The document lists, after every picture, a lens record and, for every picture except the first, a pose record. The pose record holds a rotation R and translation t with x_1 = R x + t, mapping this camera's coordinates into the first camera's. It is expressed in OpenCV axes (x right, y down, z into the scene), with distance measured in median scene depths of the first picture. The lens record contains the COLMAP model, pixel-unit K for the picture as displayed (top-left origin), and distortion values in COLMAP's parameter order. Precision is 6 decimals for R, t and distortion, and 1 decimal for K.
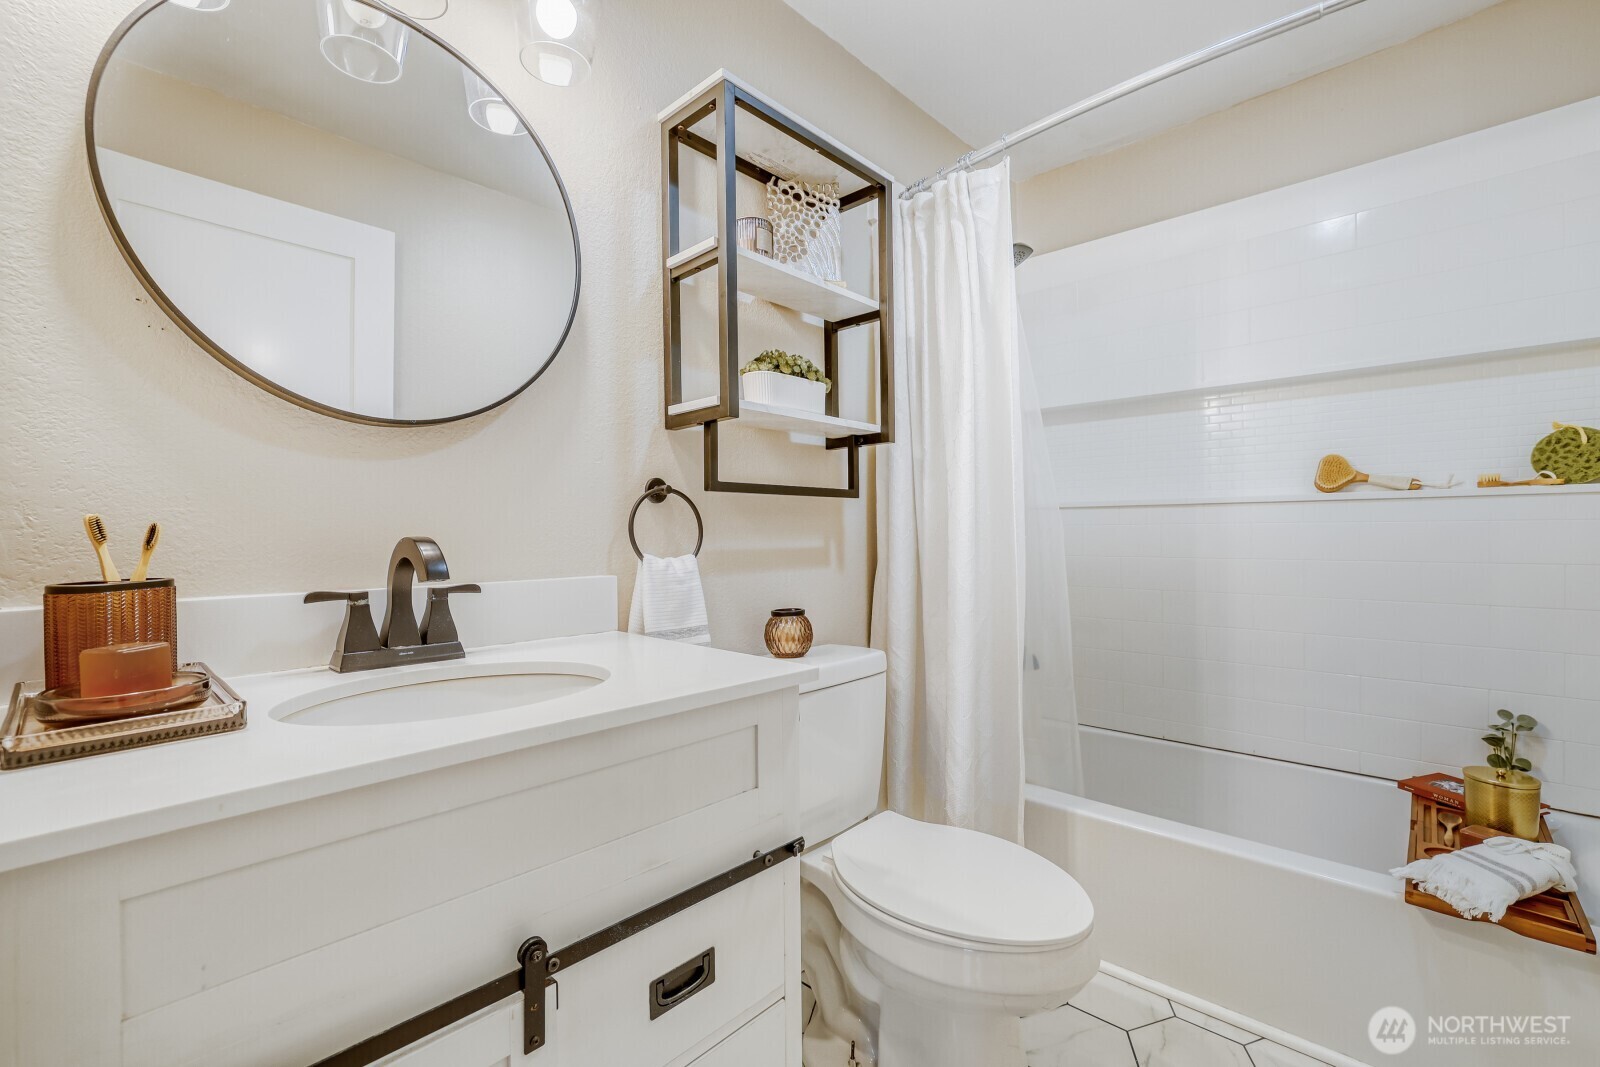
lens RADIAL K [[686.9, 0, 800.0], [0, 686.9, 533.5], [0, 0, 1]] dist [0.000158, 0.000024]
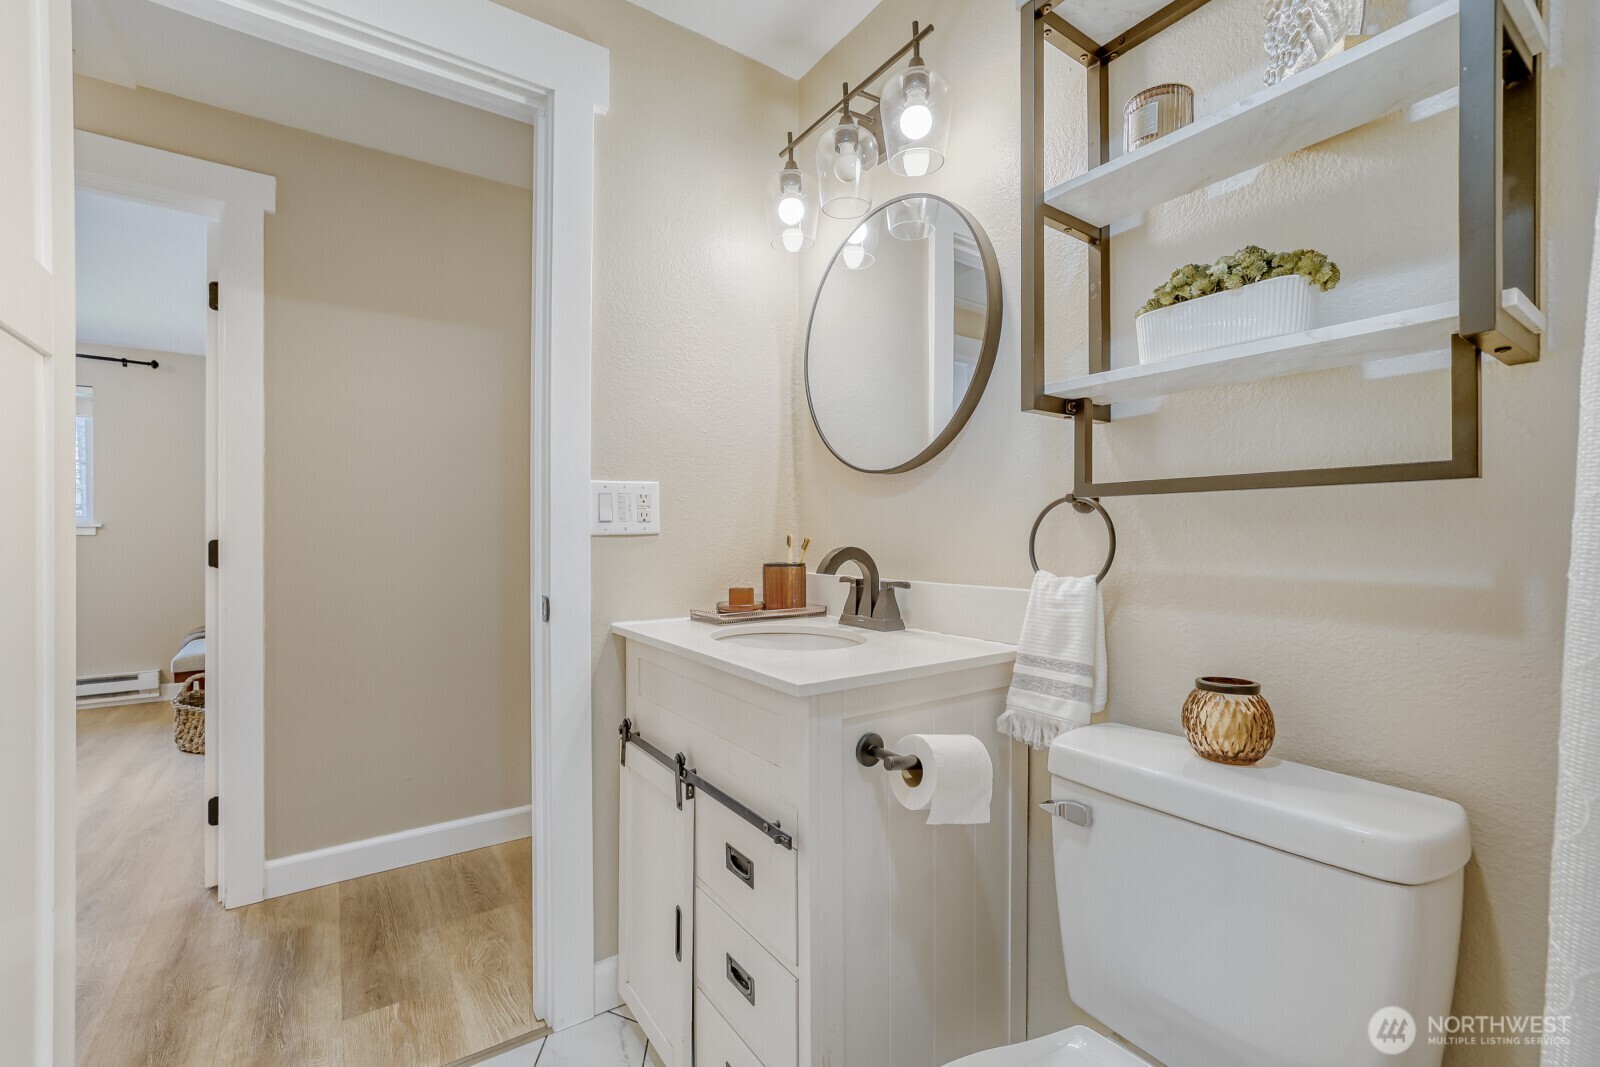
lens RADIAL K [[717.9, 0, 800.0], [0, 717.9, 533.5], [0, 0, 1]] dist [-0.000274, 0.000066]
pose [[-0.181843, 0.023811, -0.983039, 0.770720], [0.020467, 0.999582, 0.020426, -0.044913], [0.983115, -0.016406, -0.182254, 0.852371]]
